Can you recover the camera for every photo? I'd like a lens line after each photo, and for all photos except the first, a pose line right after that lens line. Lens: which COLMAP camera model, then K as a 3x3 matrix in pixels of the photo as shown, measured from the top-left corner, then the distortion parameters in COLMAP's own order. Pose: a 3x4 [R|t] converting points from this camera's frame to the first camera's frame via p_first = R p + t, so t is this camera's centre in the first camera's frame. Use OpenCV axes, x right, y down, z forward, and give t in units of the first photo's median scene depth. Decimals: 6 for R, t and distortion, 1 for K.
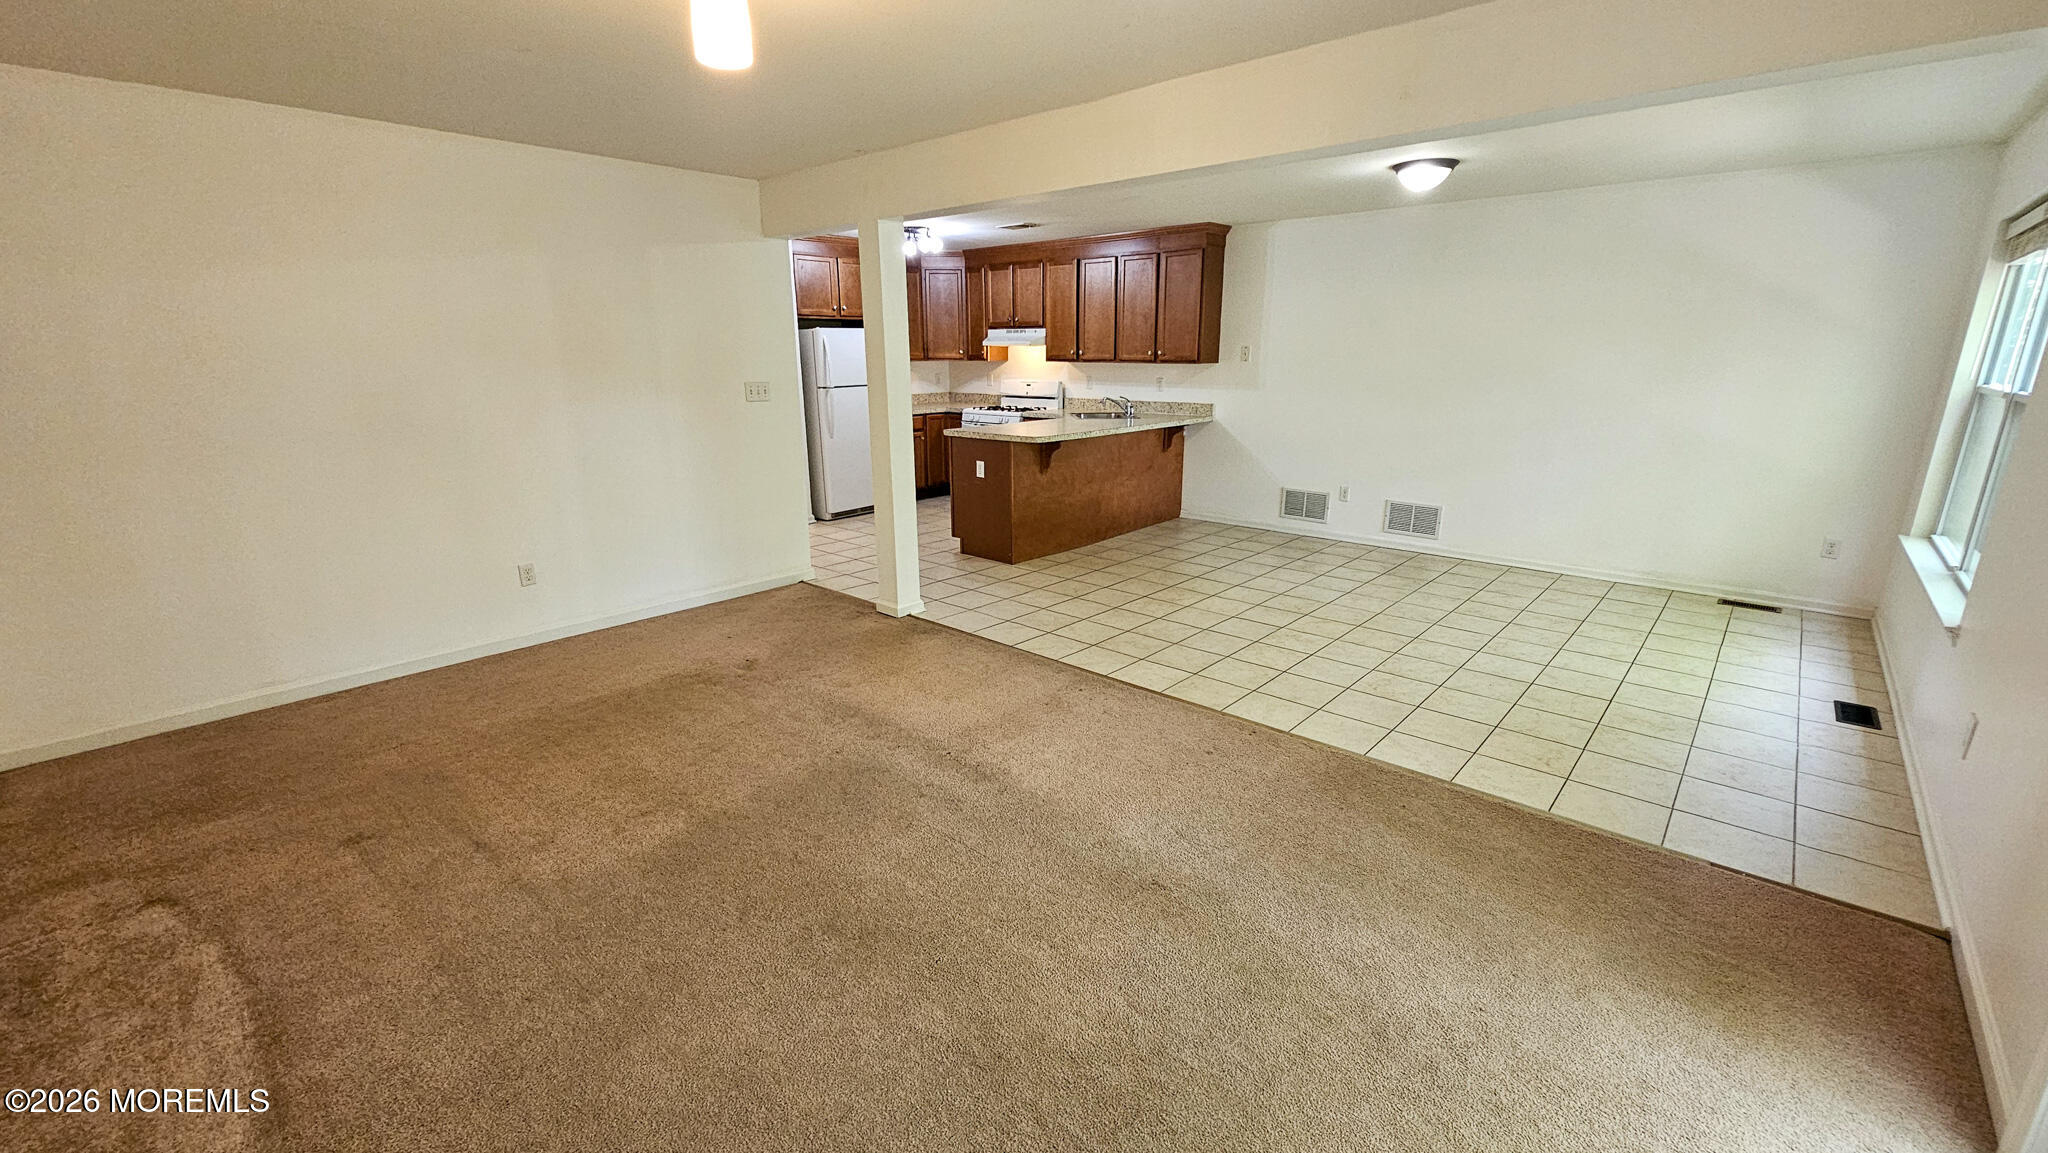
lens RADIAL K [[837.1, 0, 1027.6], [0, 837.1, 583.7], [0, 0, 1]] dist [0.000551, -0.000171]
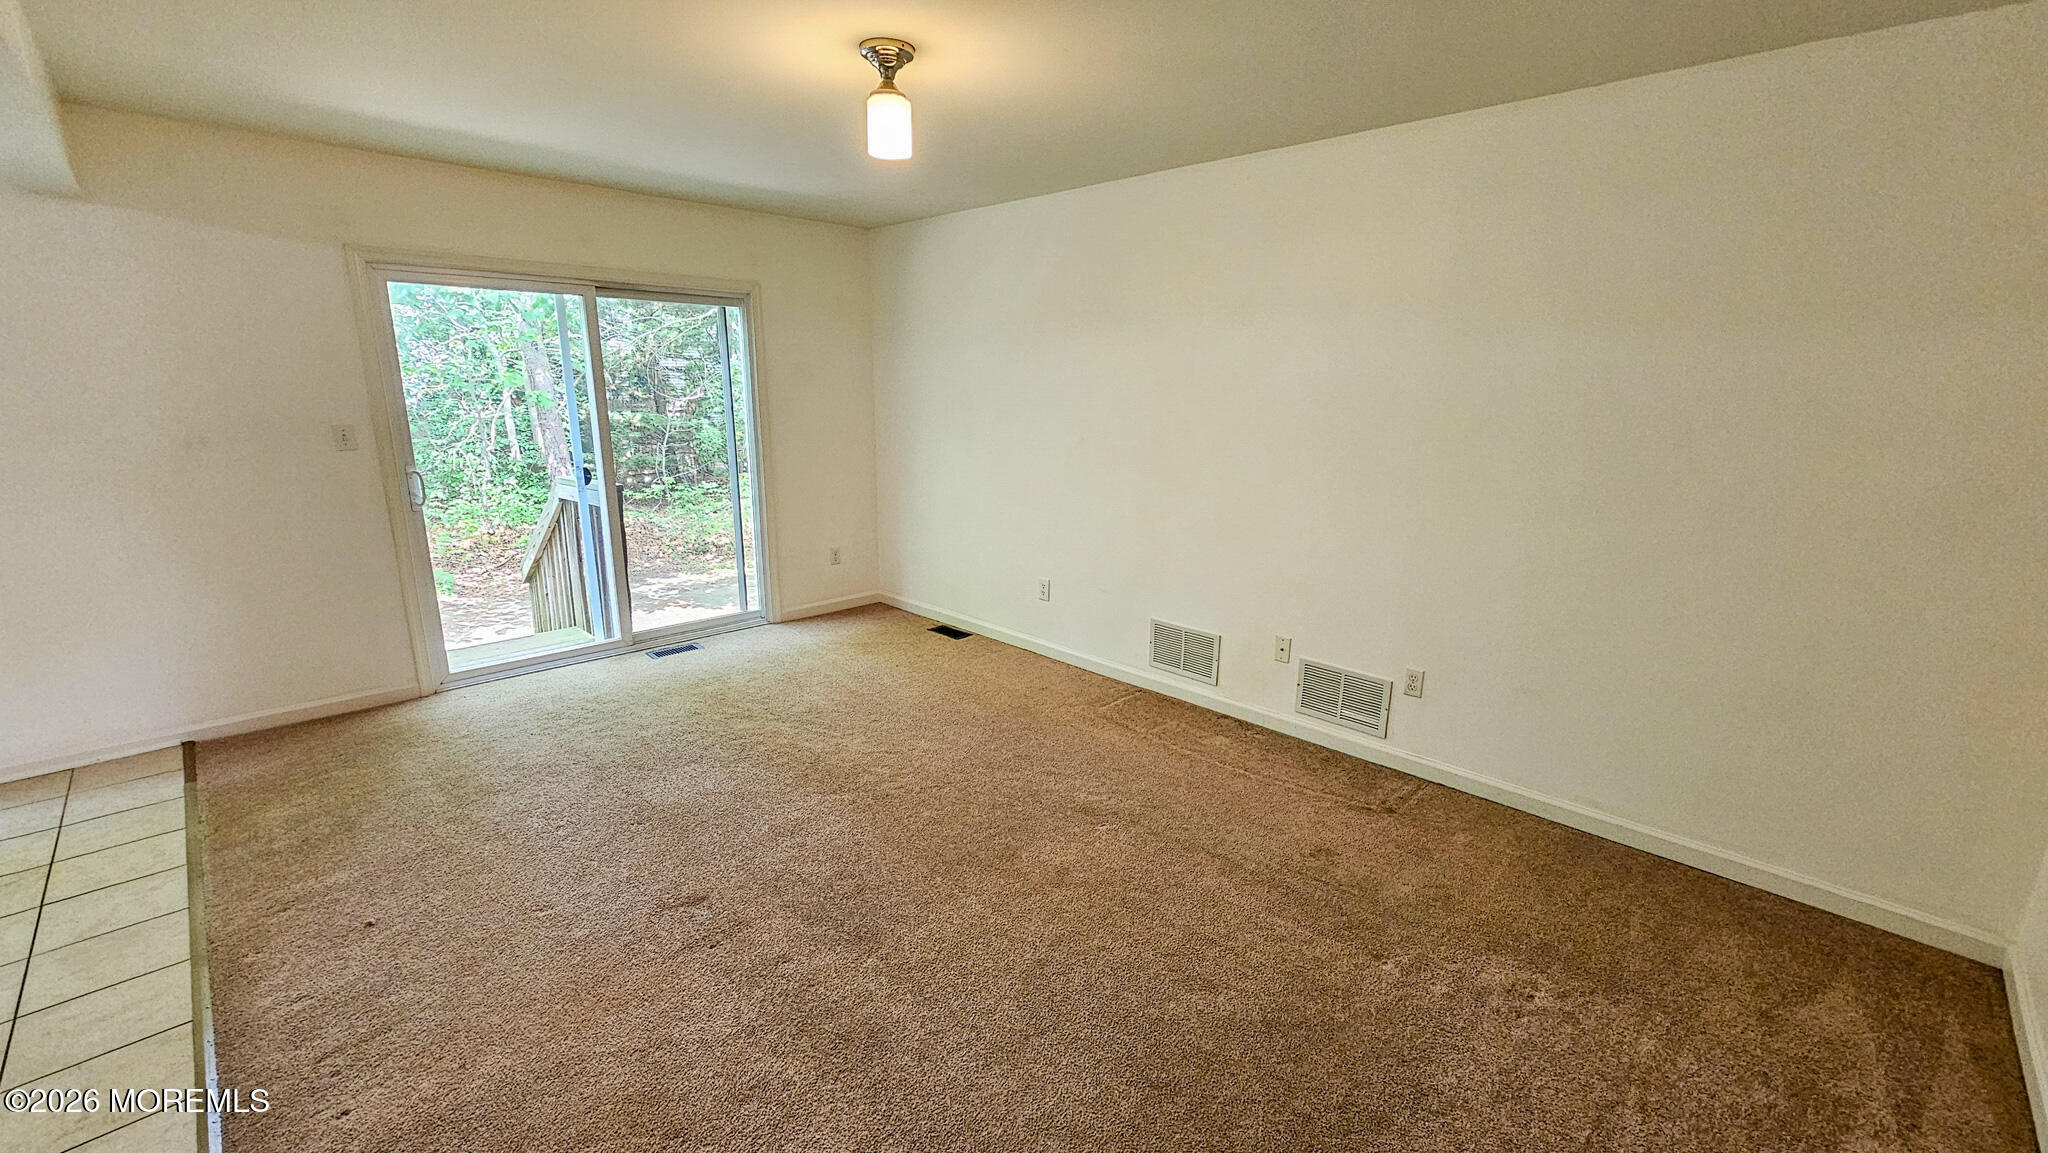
lens RADIAL K [[842.8, 0, 1032.7], [0, 842.8, 577.3], [0, 0, 1]] dist [-0.000335, -0.000019]
pose [[-0.998582, -0.017597, 0.050236, -0.178770], [0.008796, 0.876250, 0.481776, -0.189176], [-0.052497, 0.481535, -0.874853, 0.663690]]
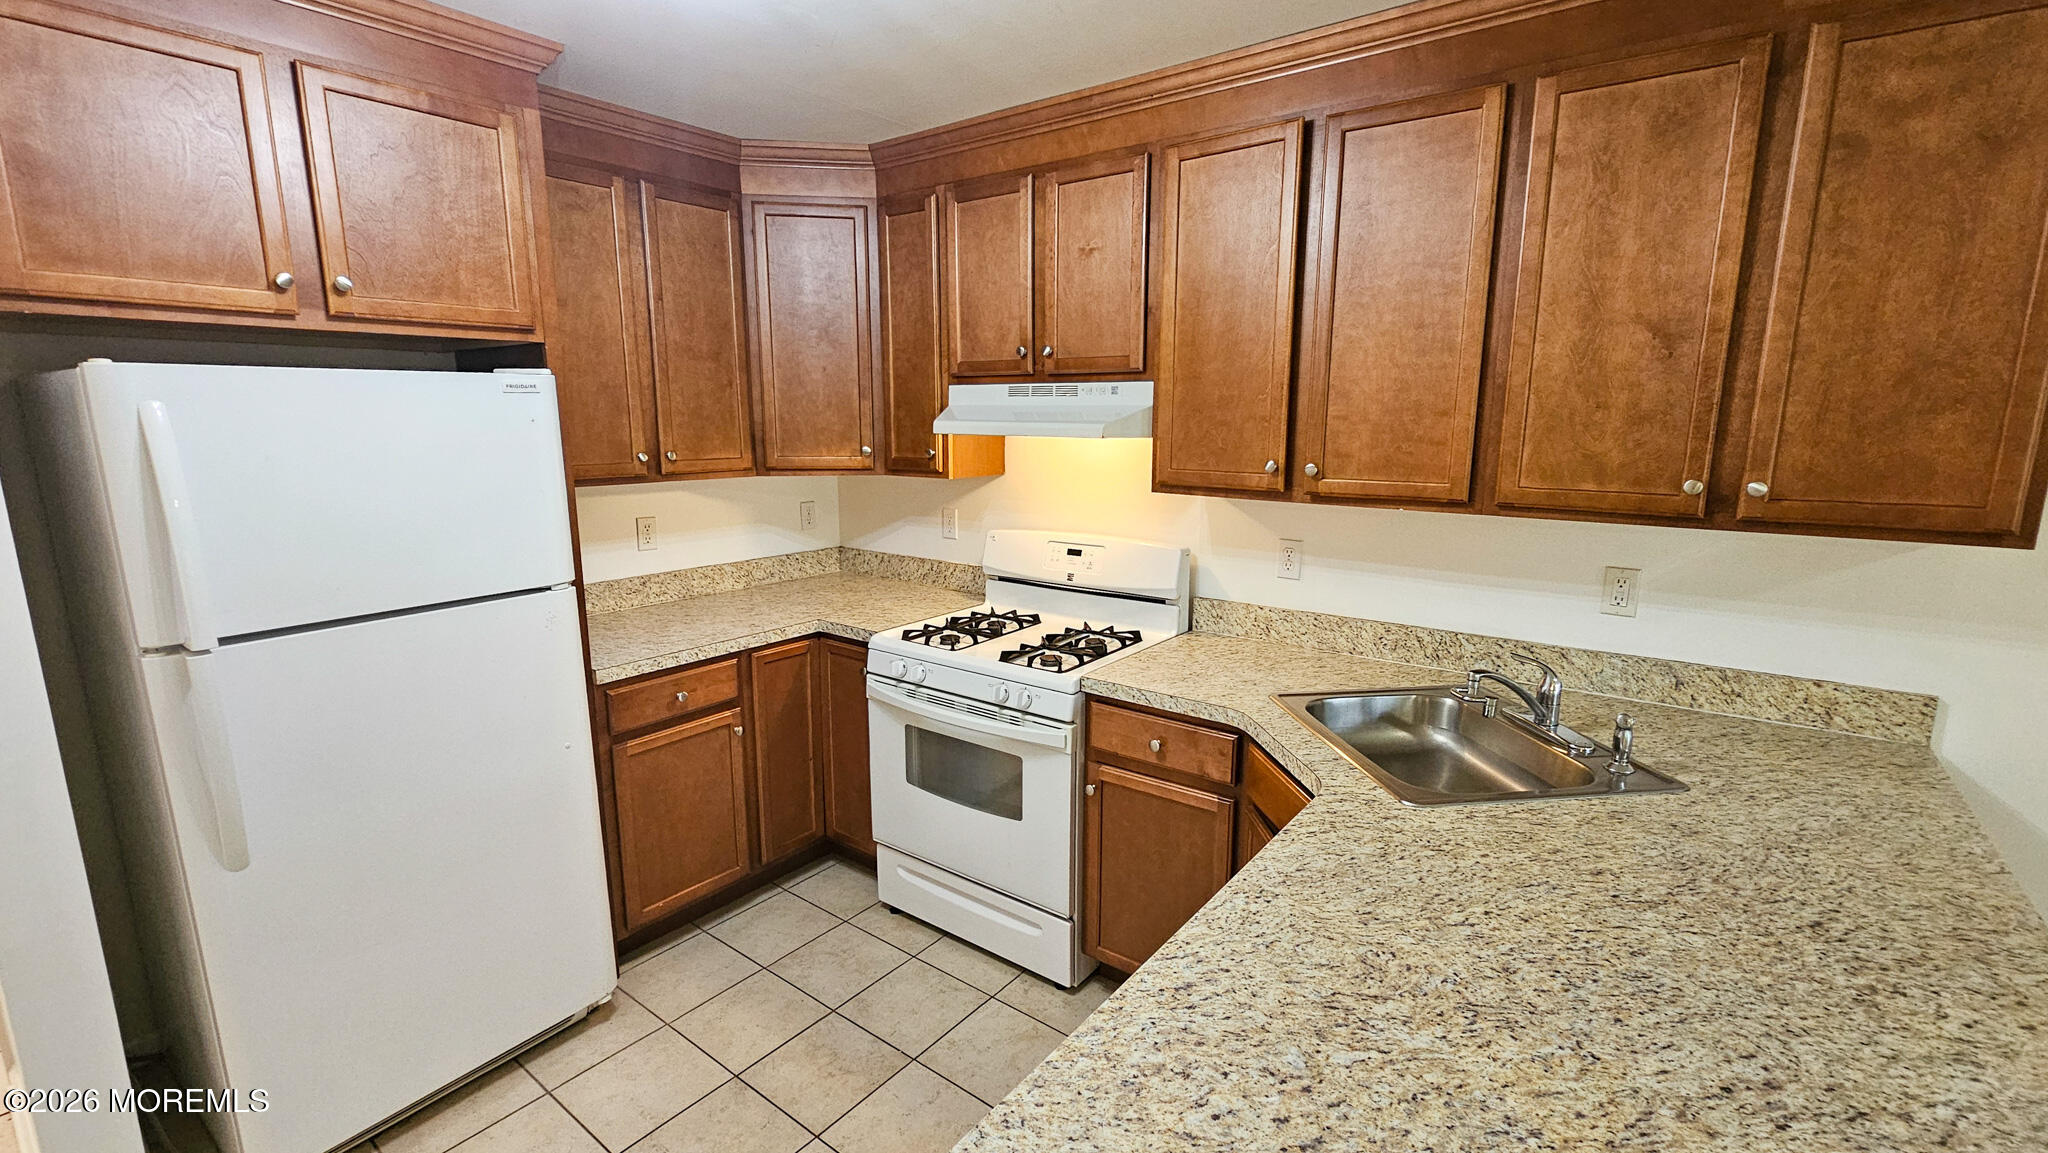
lens RADIAL K [[893.2, 0, 1028.5], [0, 893.2, 577.8], [0, 0, 1]] dist [-0.002022, -0.000138]
pose [[0.996986, -0.007443, 0.077219, -0.051261], [0.014427, 0.995812, -0.090283, -0.231969], [-0.076223, 0.091125, 0.992918, 0.776420]]
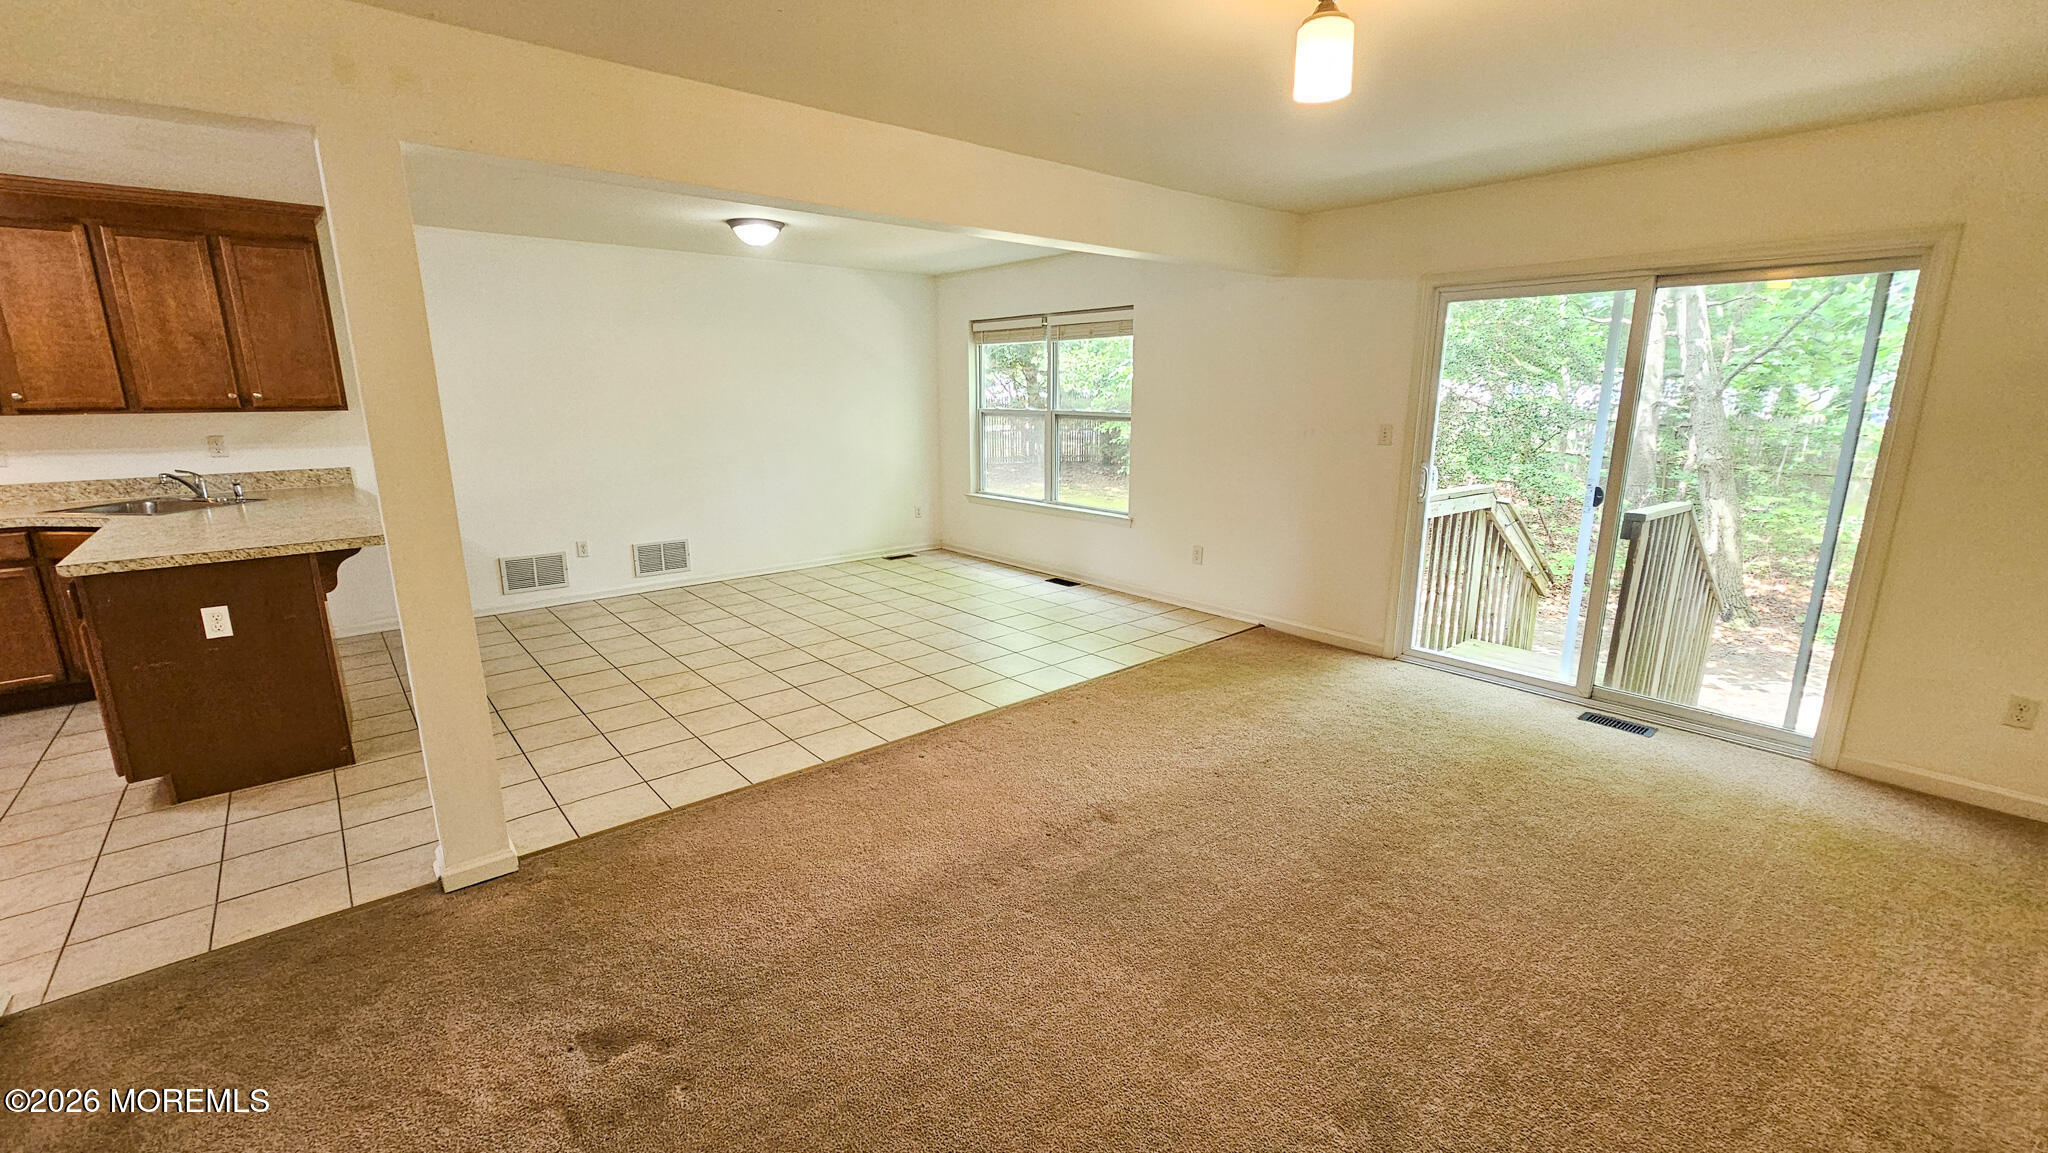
lens RADIAL K [[837.1, 0, 1027.6], [0, 837.1, 583.7], [0, 0, 1]] dist [0.000551, -0.000171]
pose [[0.125587, -0.223947, 0.966476, -0.407803], [0.267841, 0.945667, 0.184321, -0.101574], [-0.955243, 0.235714, 0.178746, 0.362102]]
